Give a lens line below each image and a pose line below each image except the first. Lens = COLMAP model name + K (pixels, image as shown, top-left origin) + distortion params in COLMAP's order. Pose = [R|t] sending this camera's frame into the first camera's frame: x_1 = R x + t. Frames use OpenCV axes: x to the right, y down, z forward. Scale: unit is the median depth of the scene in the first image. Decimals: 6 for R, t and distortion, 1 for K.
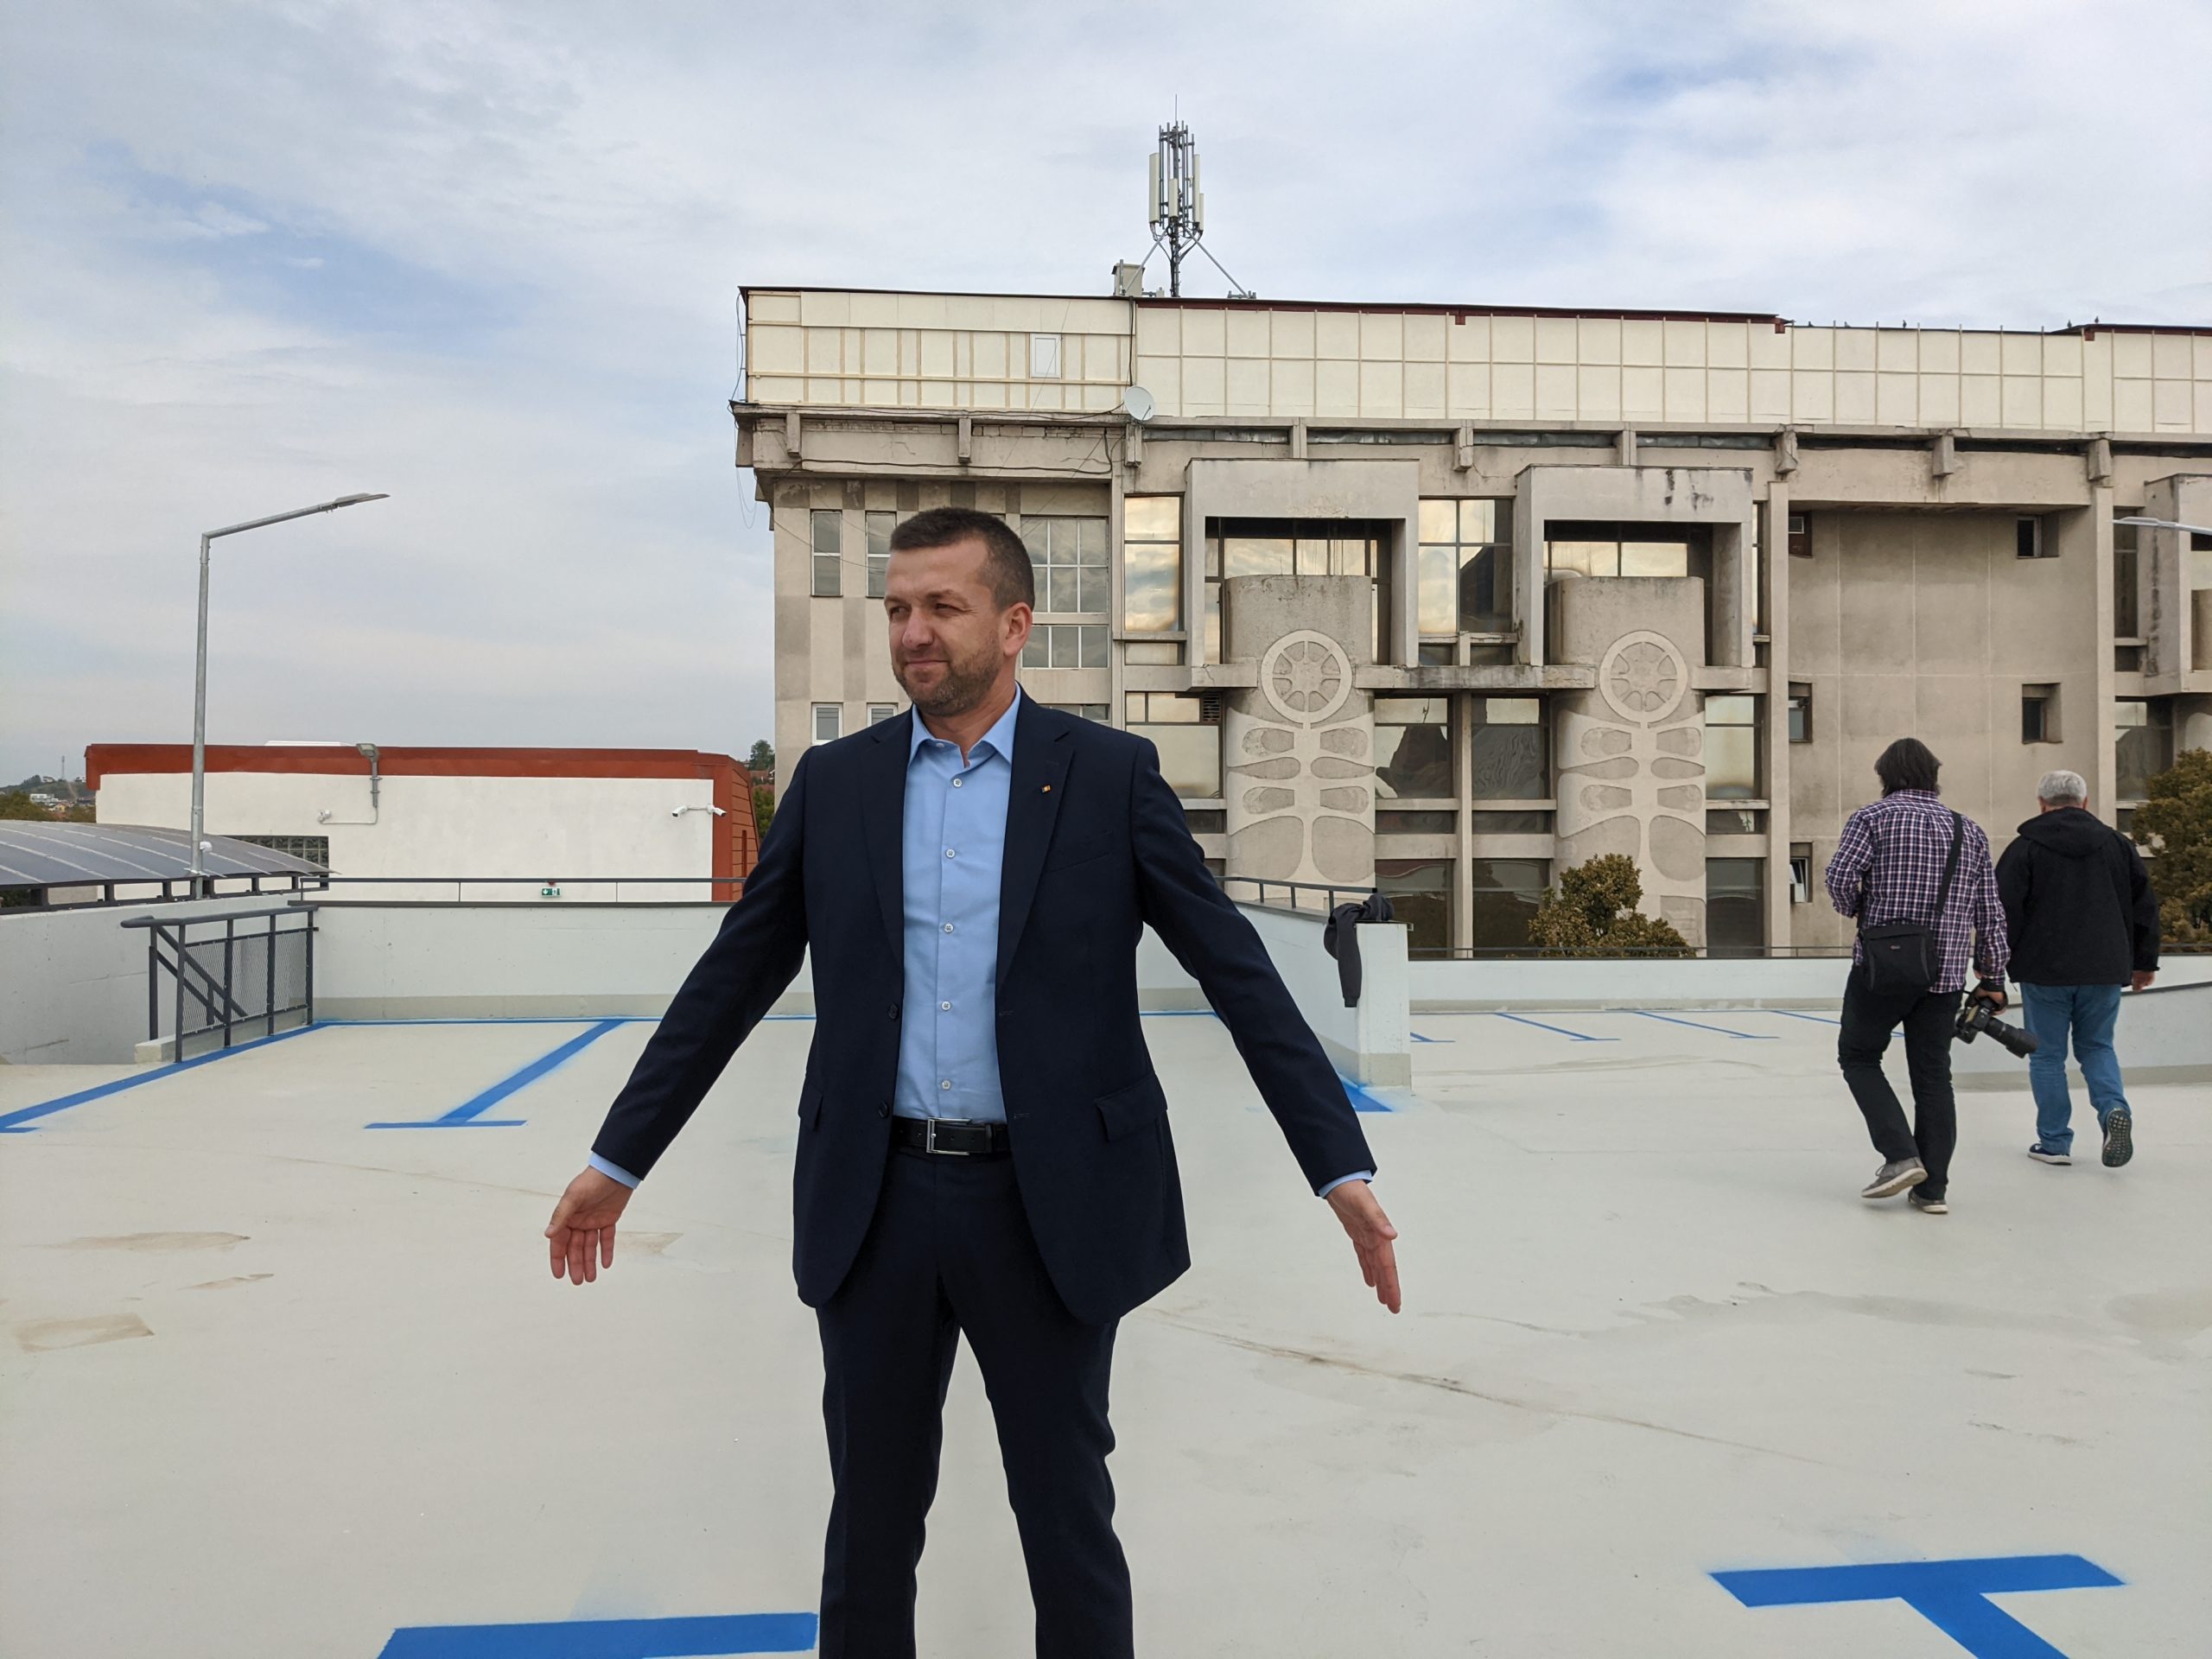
lens RADIAL K [[1772.9, 0, 1097.1], [0, 1772.9, 840.5], [0, 0, 1]] dist [0.053403, -0.086585]
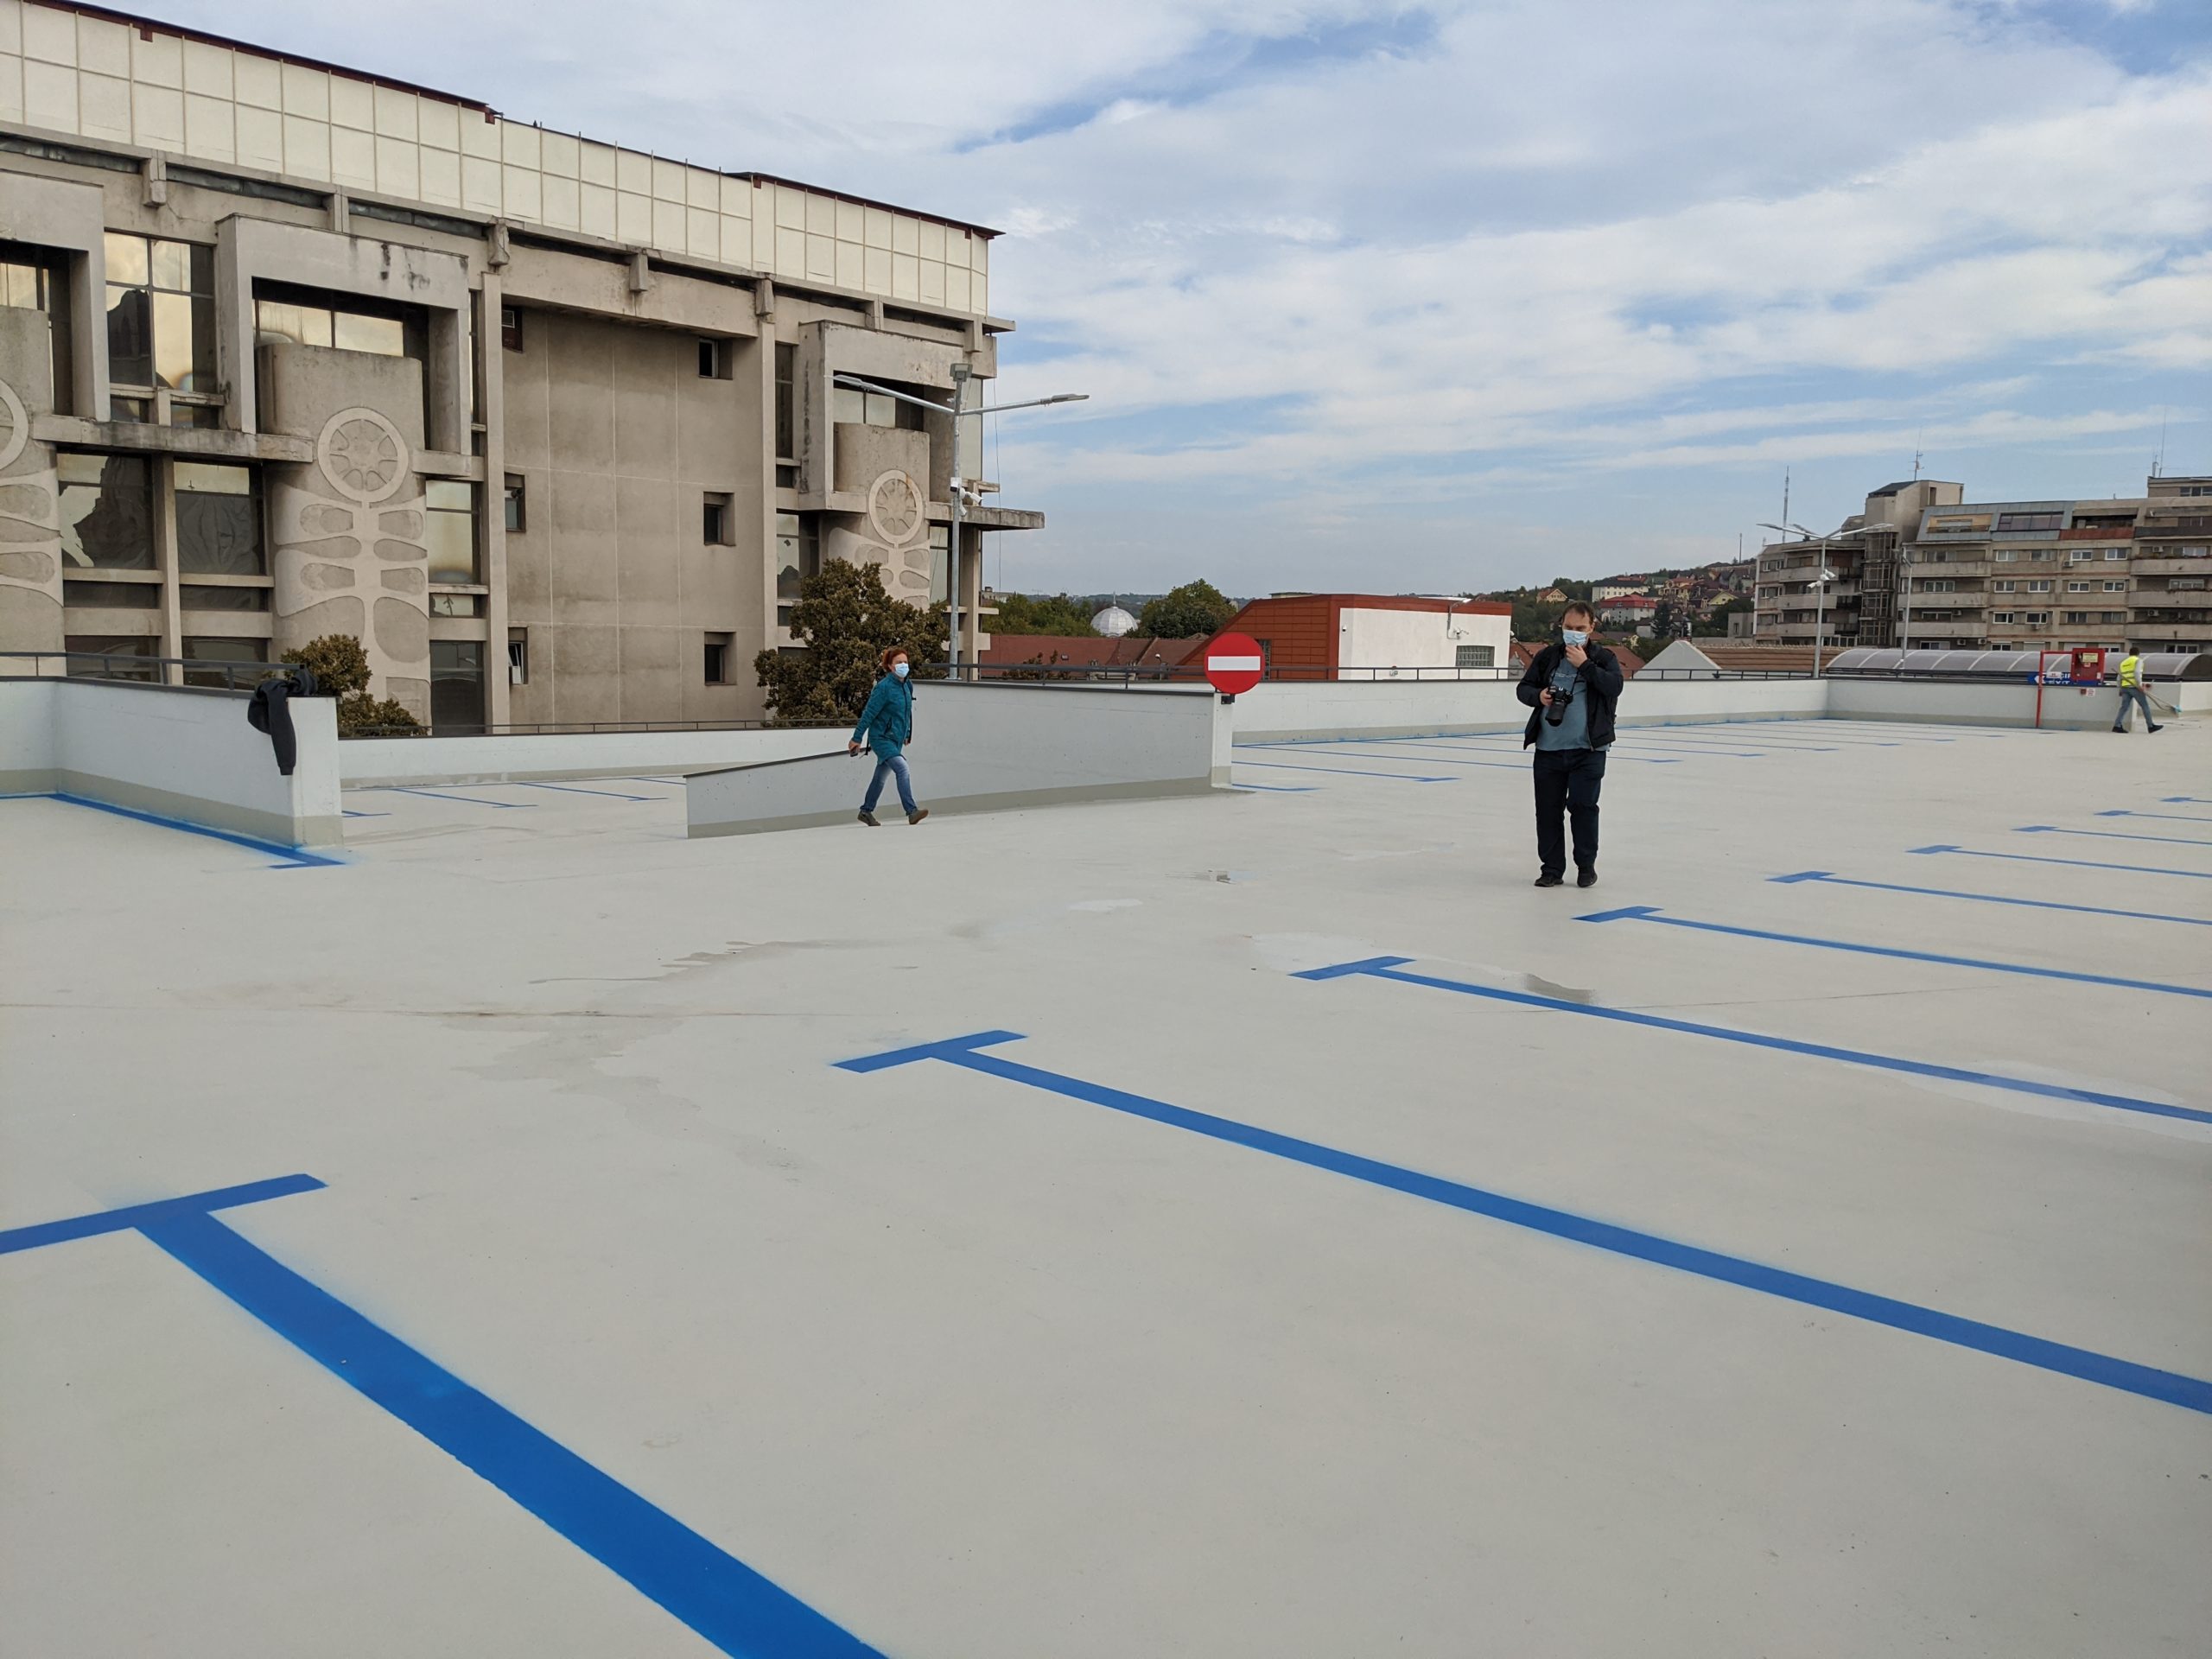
lens RADIAL K [[1772.9, 0, 1105.9], [0, 1772.9, 841.8], [0, 0, 1]] dist [0.053403, -0.086585]
pose [[0.752717, -0.054890, 0.656051, -0.045595], [-0.025371, 0.993359, 0.112221, -0.000132], [-0.657855, -0.101115, 0.746326, -0.034350]]
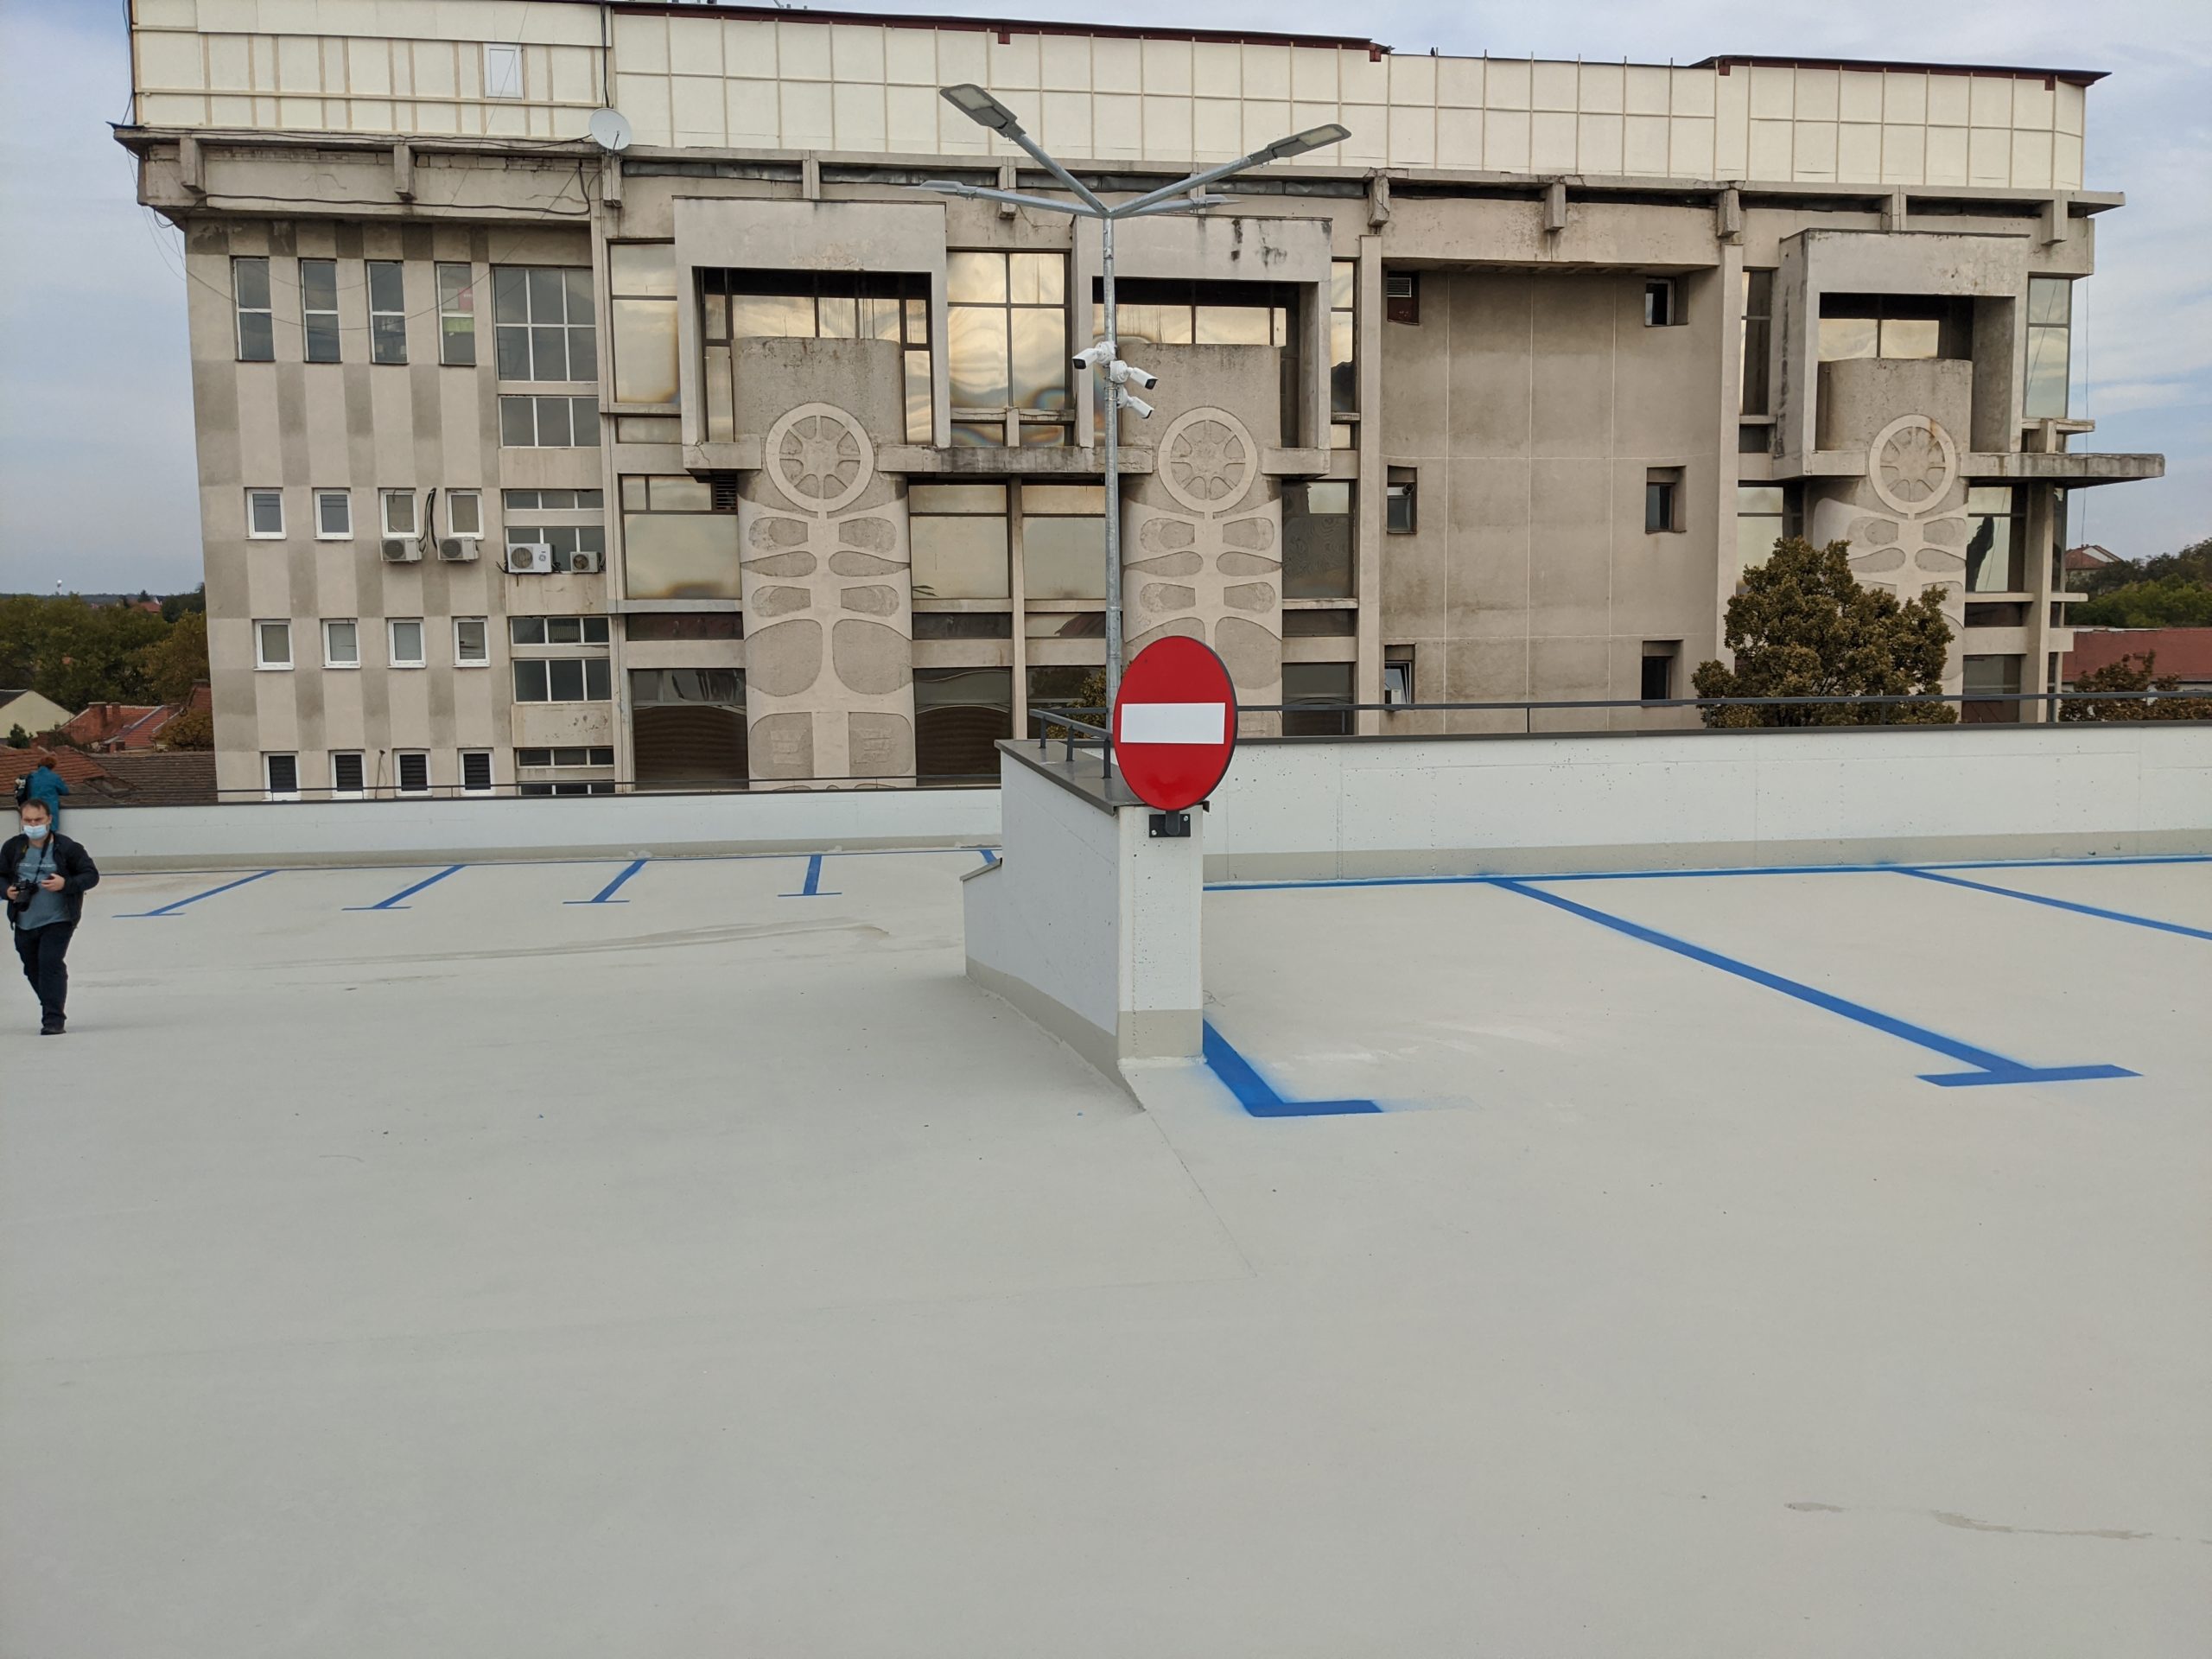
lens RADIAL K [[1772.9, 0, 1157.9], [0, 1772.9, 819.2], [0, 0, 1]] dist [0.053403, -0.086585]
pose [[0.997552, -0.014414, 0.068427, 0.216066], [0.007491, 0.994921, 0.100377, -0.002271], [-0.069527, -0.099619, 0.992594, 0.101639]]
